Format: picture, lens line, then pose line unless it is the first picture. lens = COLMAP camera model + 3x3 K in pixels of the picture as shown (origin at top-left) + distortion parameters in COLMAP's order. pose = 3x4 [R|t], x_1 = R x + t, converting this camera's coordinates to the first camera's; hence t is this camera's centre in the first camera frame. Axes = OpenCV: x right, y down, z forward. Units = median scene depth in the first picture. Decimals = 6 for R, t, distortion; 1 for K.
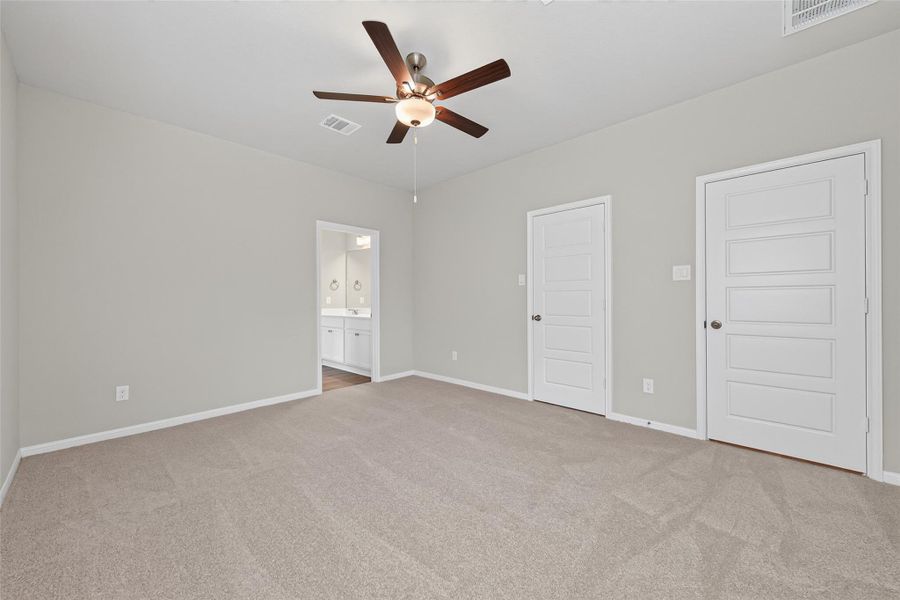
lens RADIAL K [[350.0, 0, 451.7], [0, 350.0, 299.3], [0, 0, 1]] dist [0.003301, 0.000014]
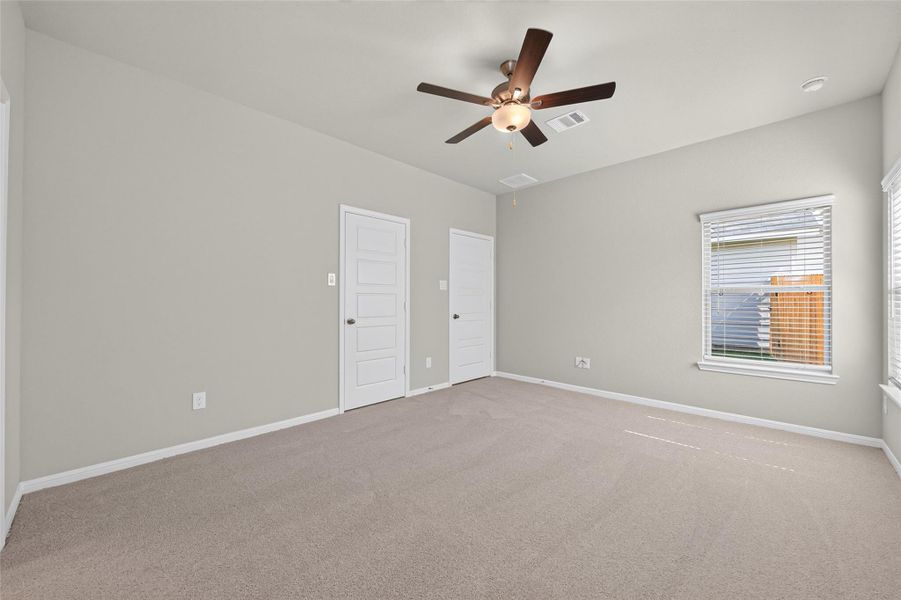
lens RADIAL K [[350.4, 0, 452.2], [0, 350.4, 299.3], [0, 0, 1]] dist [0.003301, 0.000014]
pose [[0.010839, 0.010895, 0.999882, -0.856446], [0.004338, 0.999931, -0.010942, 0.005336], [-0.999932, 0.004457, 0.010791, 0.875559]]
